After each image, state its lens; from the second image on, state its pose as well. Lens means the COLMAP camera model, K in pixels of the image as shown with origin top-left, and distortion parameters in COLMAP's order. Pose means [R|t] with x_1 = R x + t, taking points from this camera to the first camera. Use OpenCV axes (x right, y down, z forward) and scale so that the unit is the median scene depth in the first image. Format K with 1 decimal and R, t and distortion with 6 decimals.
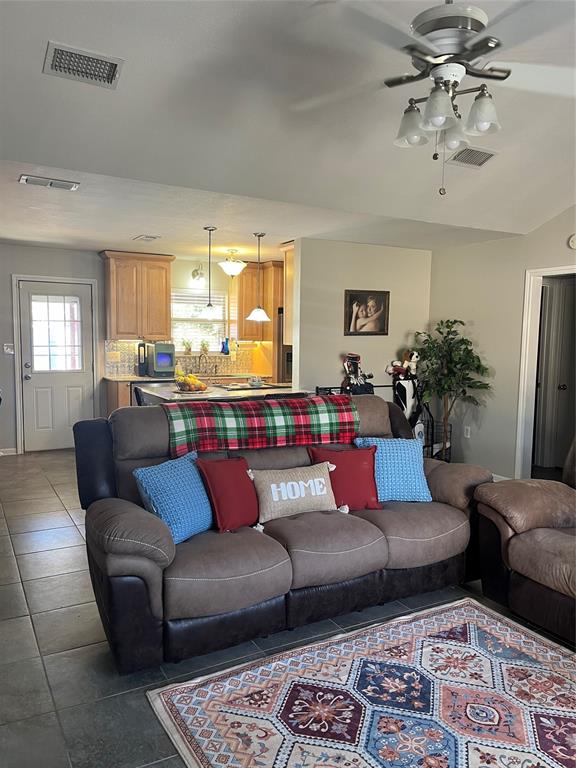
lens RADIAL K [[579.9, 0, 287.8], [0, 579.9, 389.0], [0, 0, 1]] dist [0.080934, -0.114305]
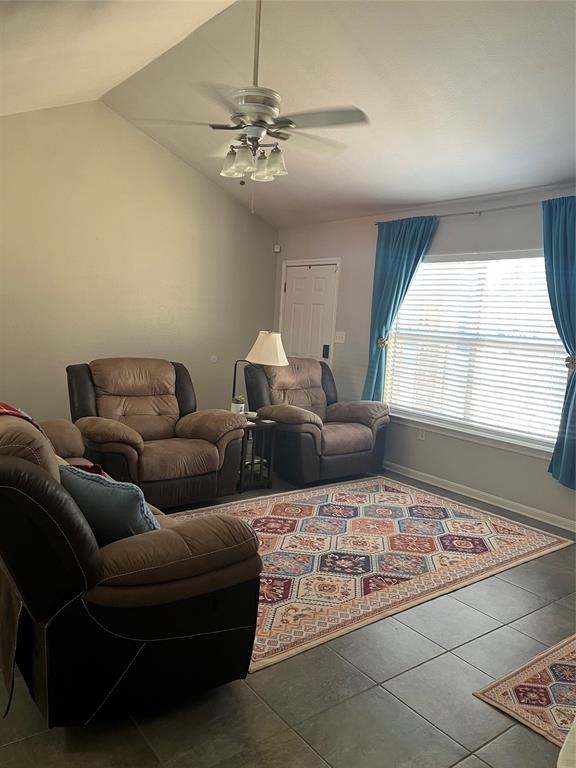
lens RADIAL K [[579.9, 0, 287.8], [0, 579.9, 389.0], [0, 0, 1]] dist [0.080934, -0.114305]
pose [[-0.130136, -0.150020, 0.980081, -0.895162], [0.035106, 0.987170, 0.155766, -0.088688], [-0.990875, 0.054677, -0.123199, 0.798520]]
